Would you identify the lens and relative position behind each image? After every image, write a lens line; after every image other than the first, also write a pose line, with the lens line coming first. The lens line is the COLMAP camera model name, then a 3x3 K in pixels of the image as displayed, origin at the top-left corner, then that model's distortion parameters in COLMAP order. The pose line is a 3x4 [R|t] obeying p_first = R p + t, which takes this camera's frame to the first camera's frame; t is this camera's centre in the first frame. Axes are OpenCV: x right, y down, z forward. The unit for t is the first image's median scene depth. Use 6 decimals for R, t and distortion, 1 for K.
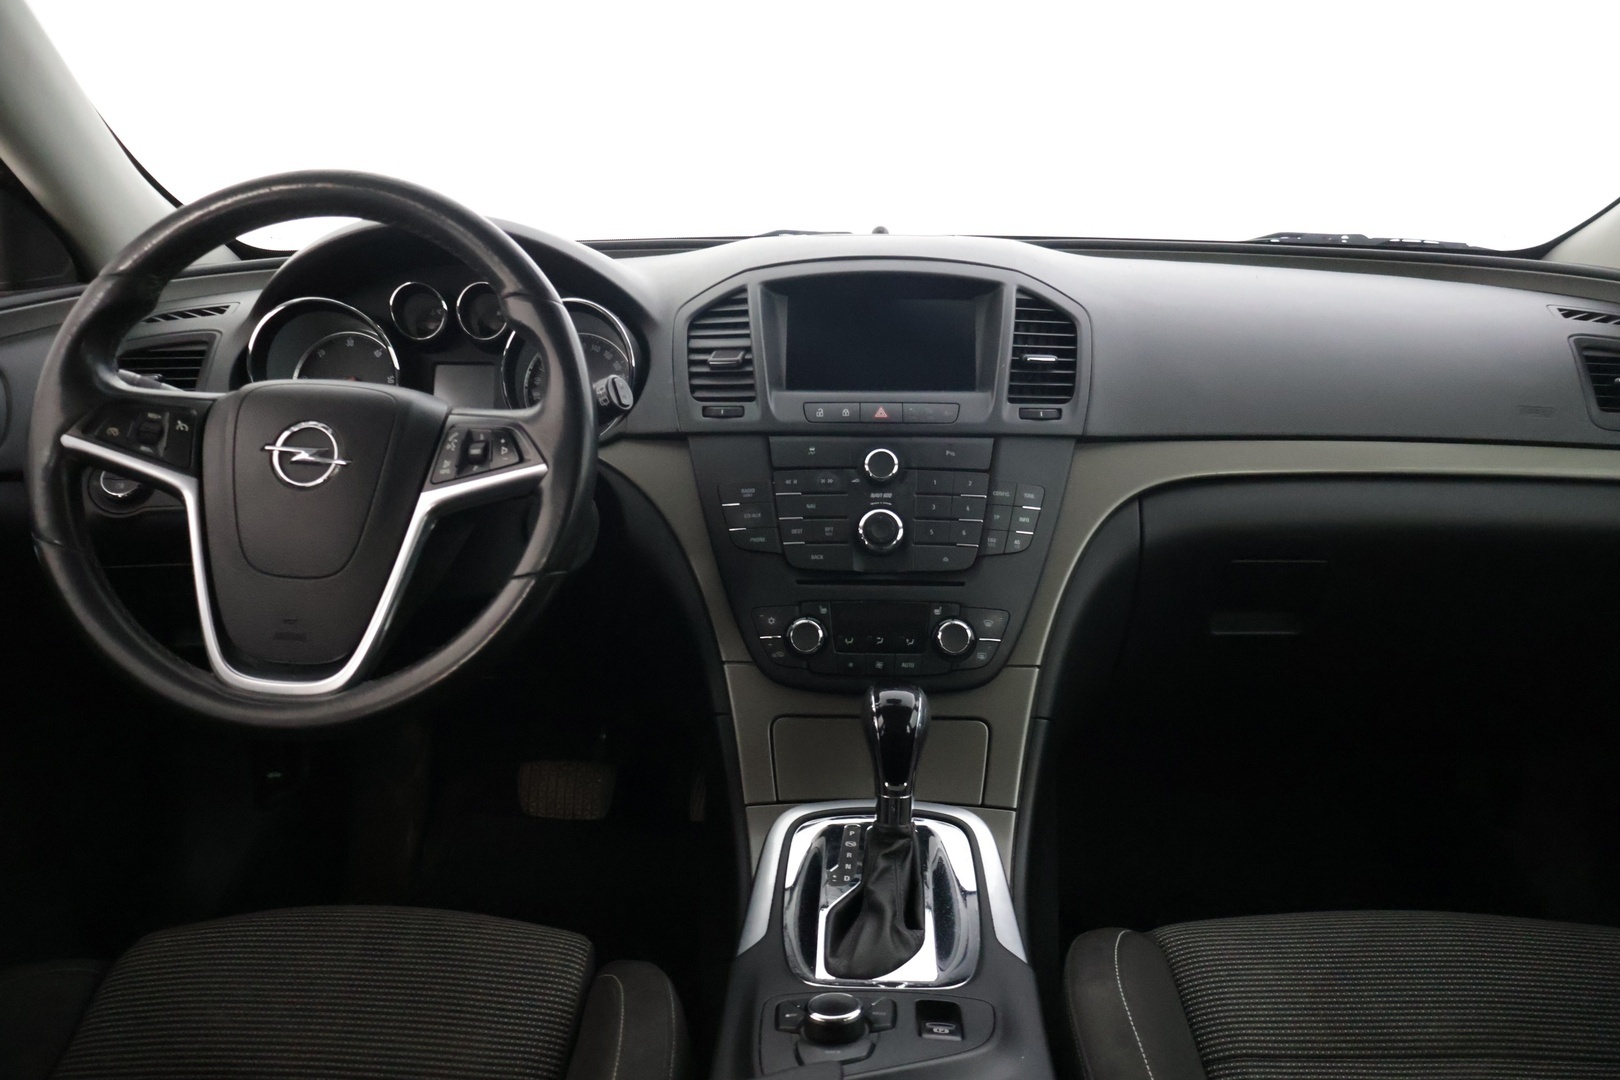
lens RADIAL K [[1379.1, 0, 810.0], [0, 1379.1, 540.0], [0, 0, 1]] dist [-0.006552, 0.011711]
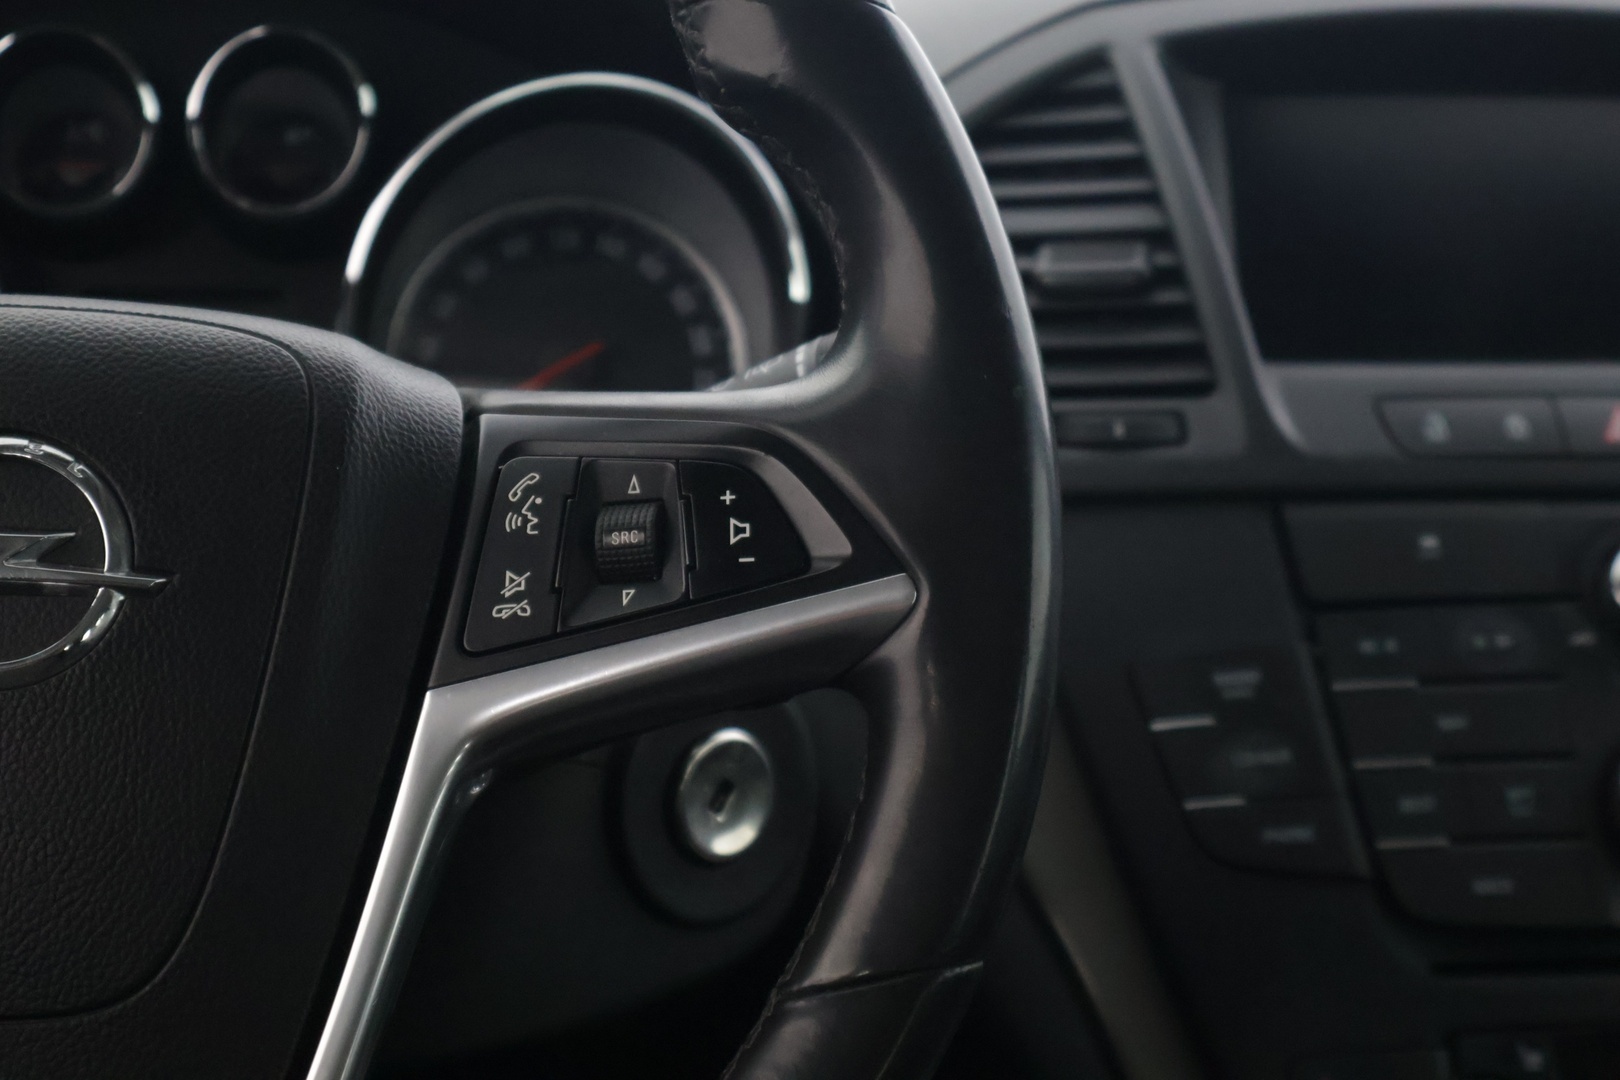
lens RADIAL K [[3288.6, 0, 810.0], [0, 3288.6, 540.0], [0, 0, 1]] dist [-0.028767, -0.184051]
pose [[0.988447, -0.014016, 0.150917, -0.249834], [0.028018, 0.995451, -0.091058, -0.001994], [-0.148954, 0.094234, 0.984344, 0.282409]]
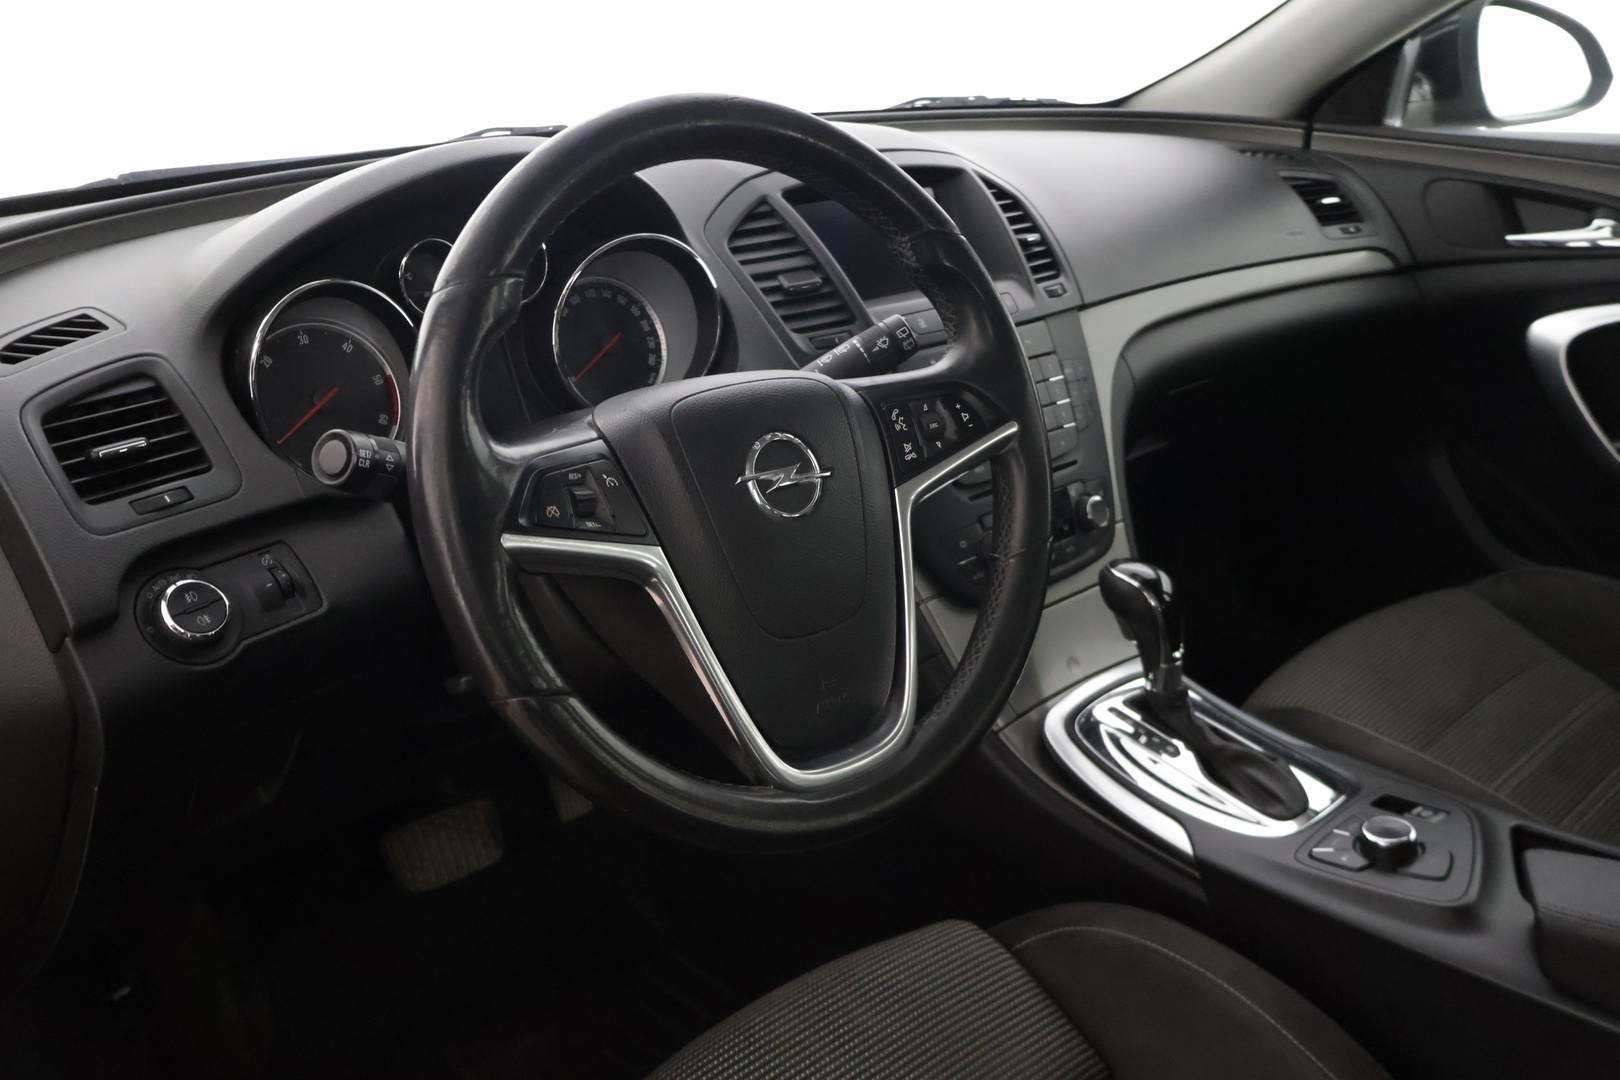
lens RADIAL K [[1379.1, 0, 810.0], [0, 1379.1, 540.0], [0, 0, 1]] dist [-0.006552, 0.011711]
pose [[0.711432, -0.264359, 0.651136, -0.705500], [0.196781, 0.964421, 0.176549, -0.130950], [-0.674642, 0.002528, 0.738141, 0.352014]]
